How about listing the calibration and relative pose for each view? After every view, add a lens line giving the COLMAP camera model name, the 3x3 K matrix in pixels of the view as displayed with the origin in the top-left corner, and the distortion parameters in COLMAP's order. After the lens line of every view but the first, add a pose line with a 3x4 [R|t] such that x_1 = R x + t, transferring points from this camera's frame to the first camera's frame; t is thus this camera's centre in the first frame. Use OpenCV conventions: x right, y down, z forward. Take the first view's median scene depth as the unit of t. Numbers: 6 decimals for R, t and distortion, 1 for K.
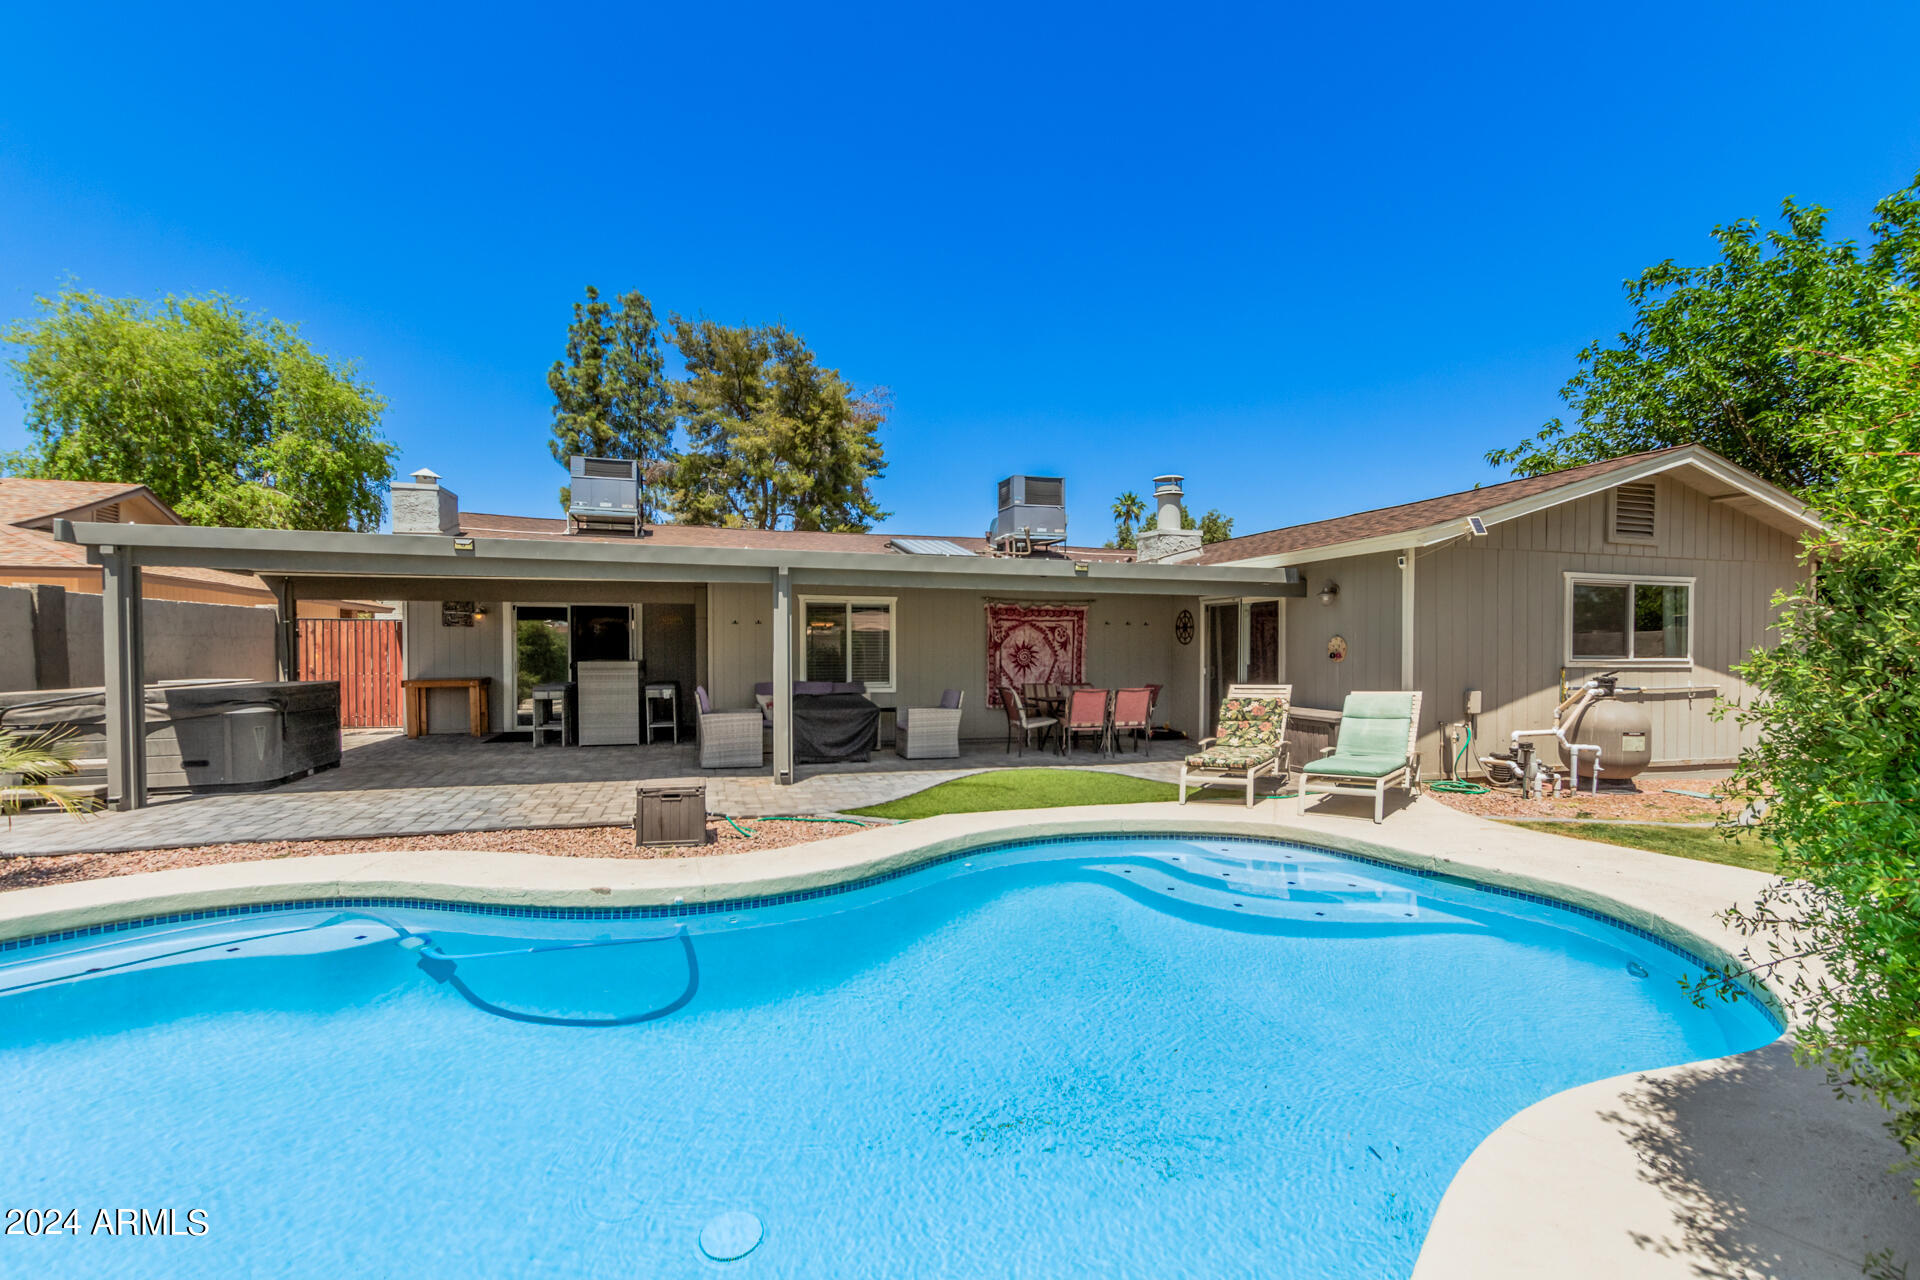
lens RADIAL K [[915.7, 0, 960.8], [0, 915.7, 674.5], [0, 0, 1]] dist [0.011076, -0.000147]
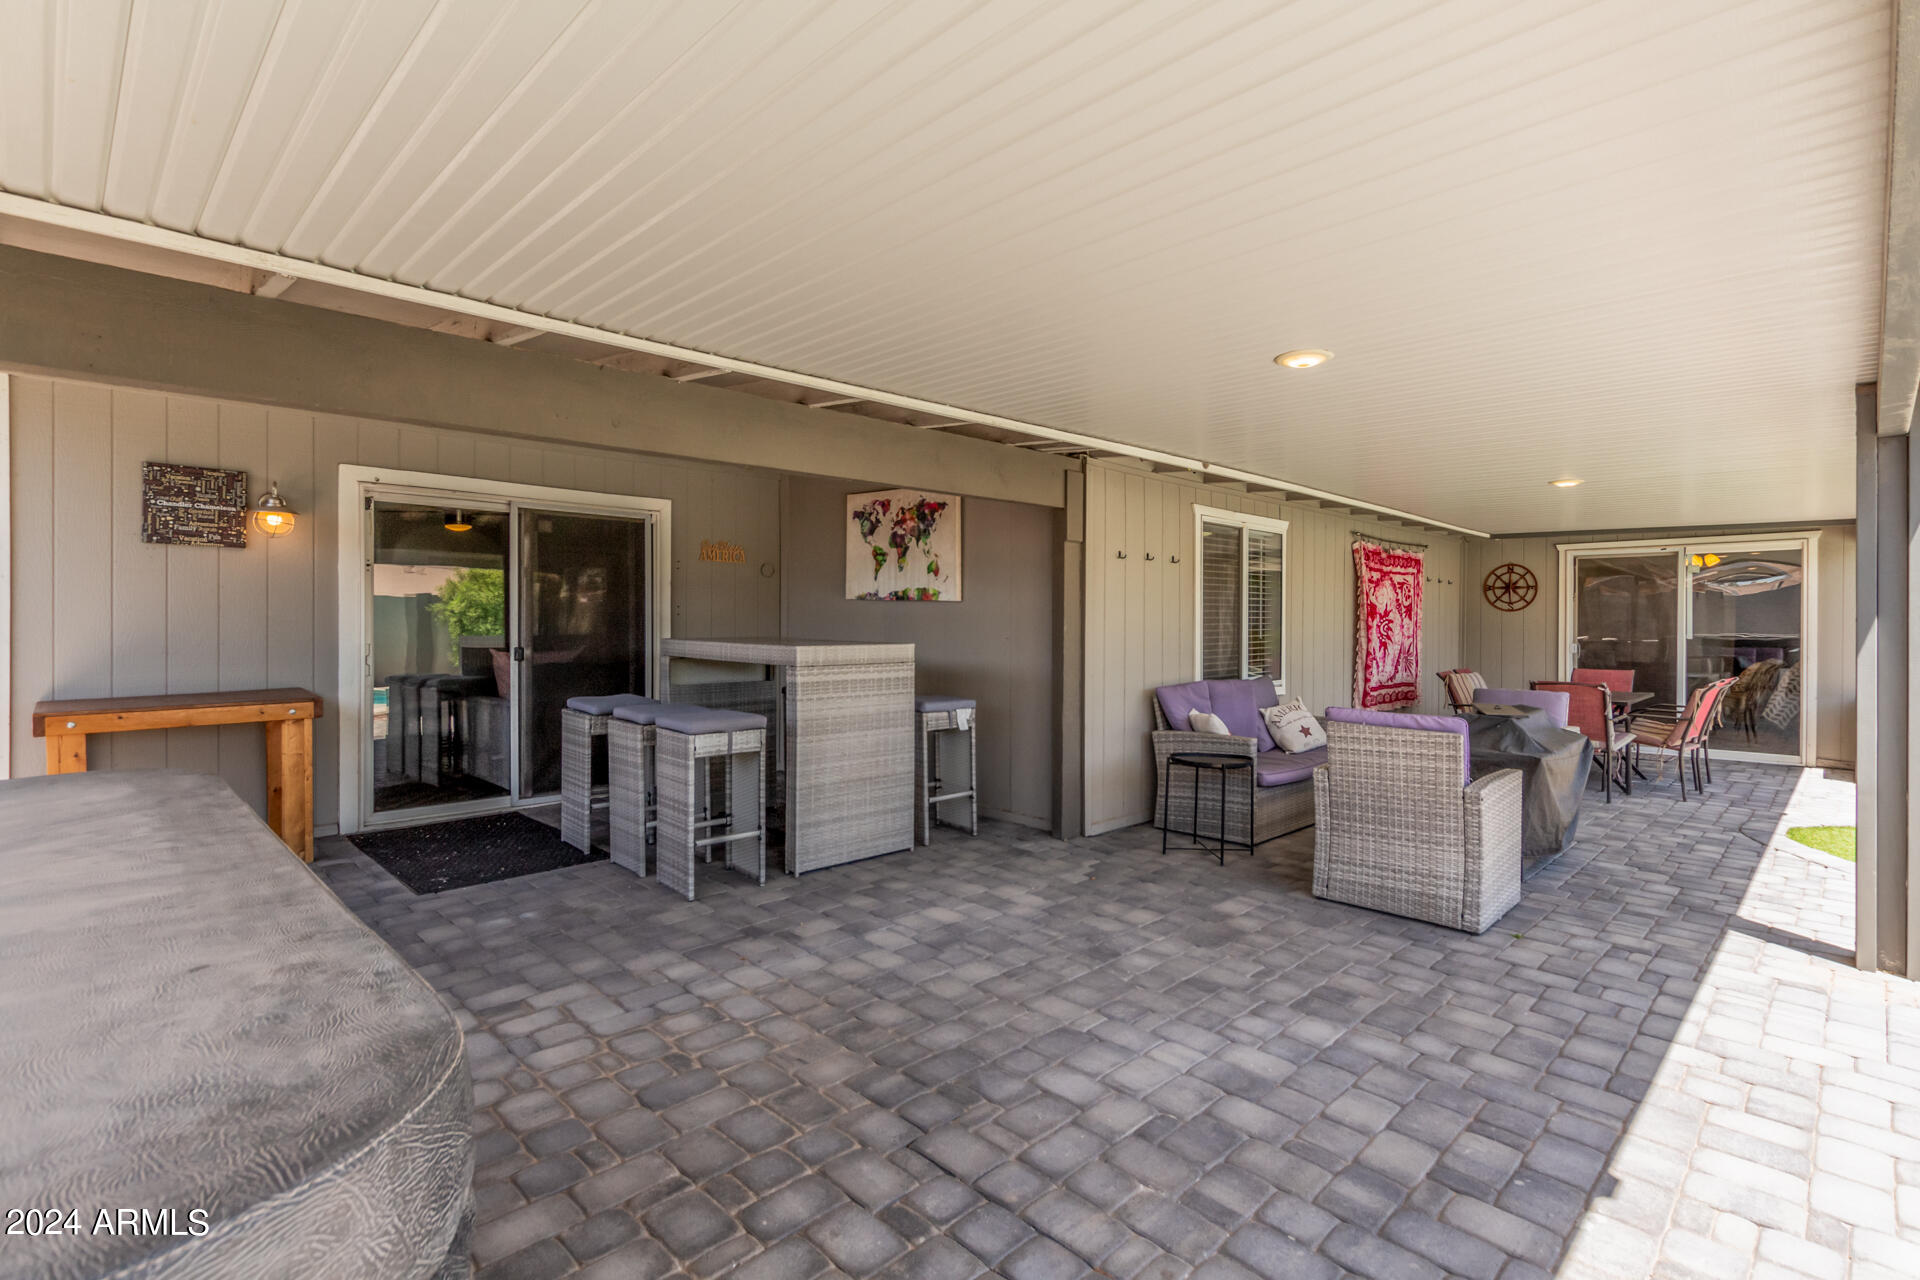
lens RADIAL K [[913.4, 0, 982.1], [0, 913.4, 650.6], [0, 0, 1]] dist [0.003612, -0.000154]
pose [[0.876912, -0.013652, 0.480456, -0.464361], [0.010996, 0.999905, 0.008344, -0.012430], [-0.480524, -0.002034, 0.876979, 0.566876]]
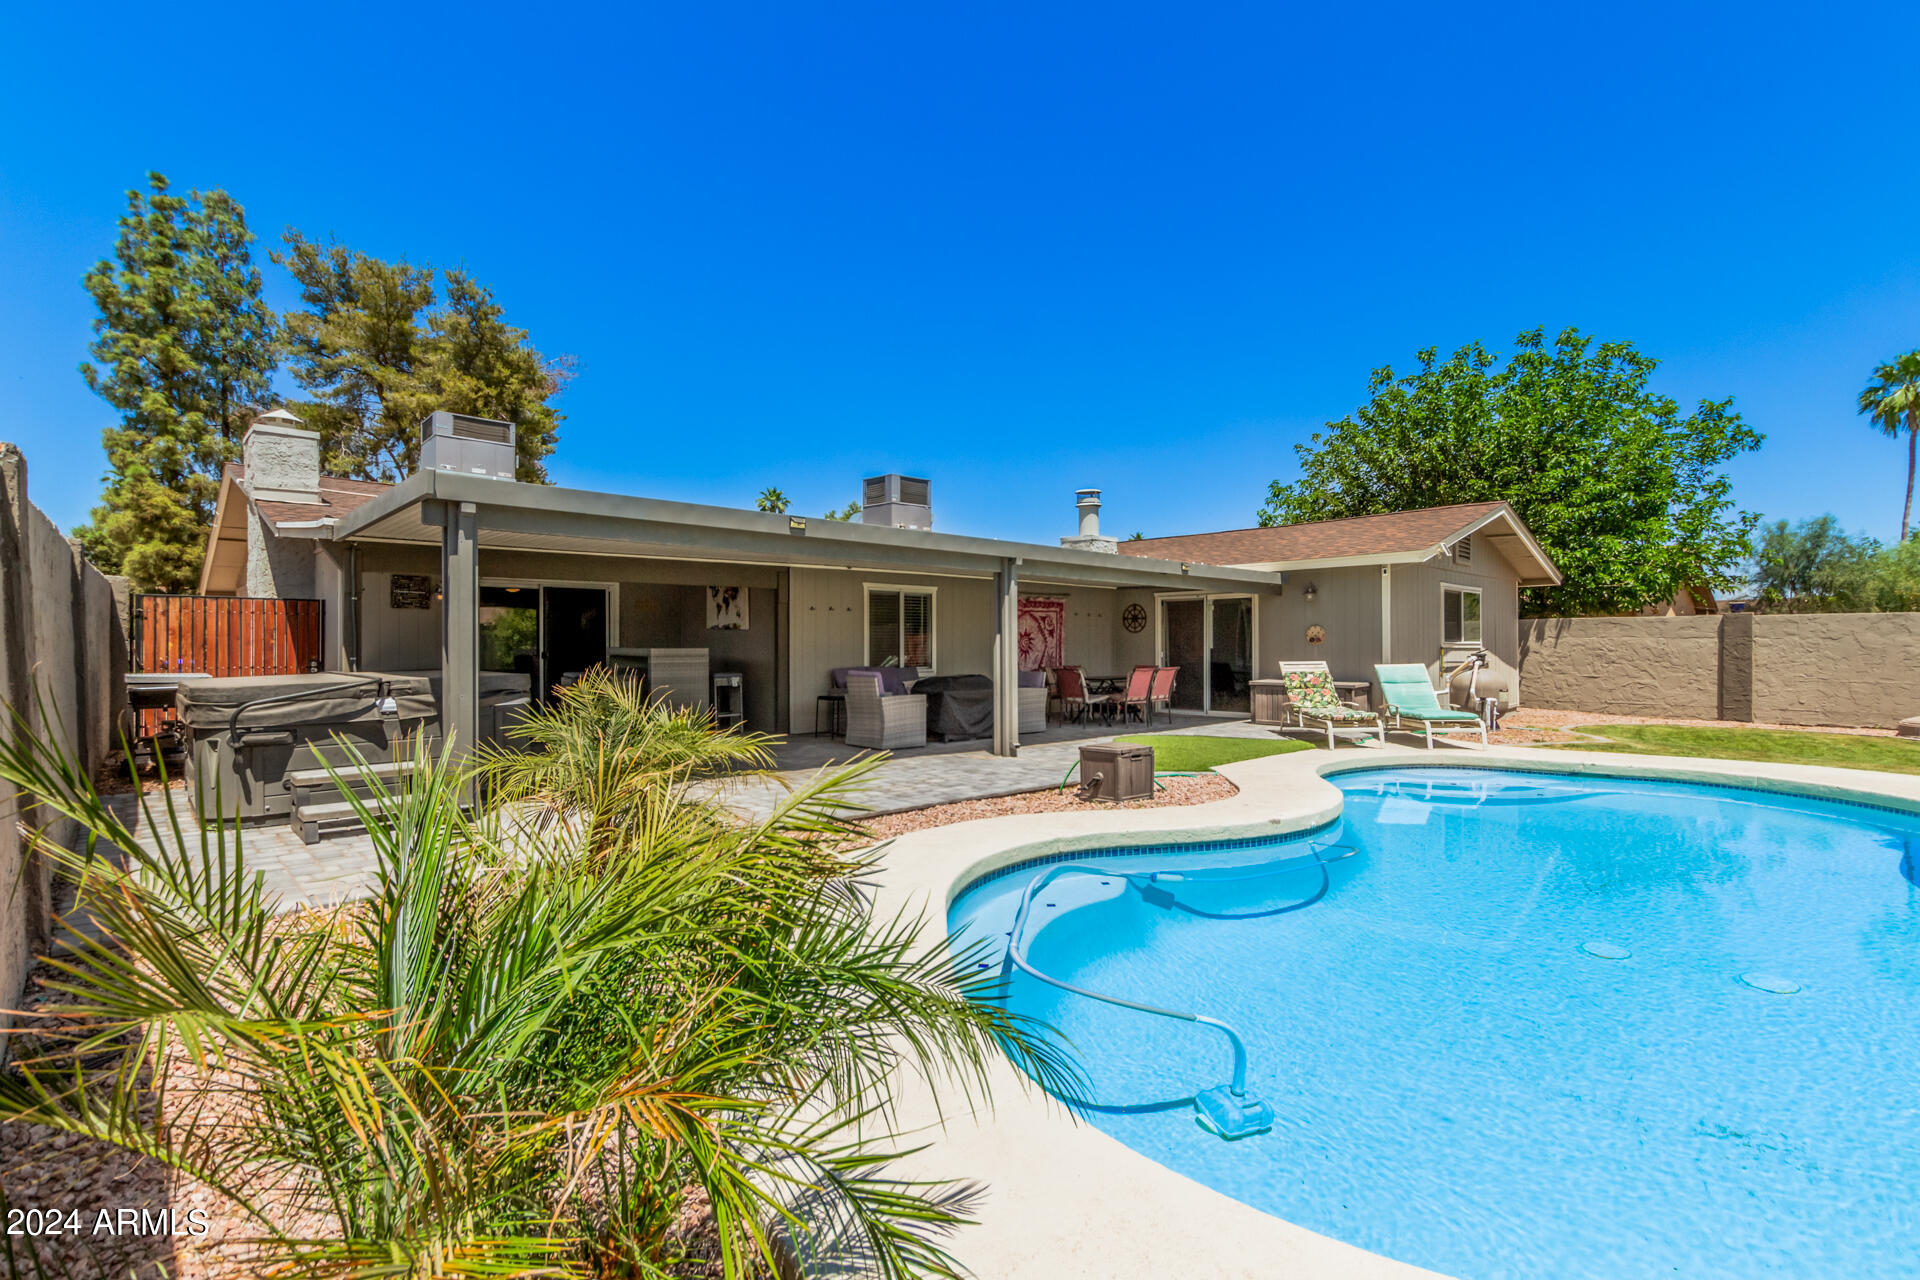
lens RADIAL K [[913.4, 0, 982.1], [0, 913.4, 650.6], [0, 0, 1]] dist [0.003612, -0.000154]
pose [[0.890609, -0.005419, 0.454738, -0.473740], [0.014799, 0.999745, -0.017070, 0.007874], [-0.454530, 0.021933, 0.890462, 0.029588]]
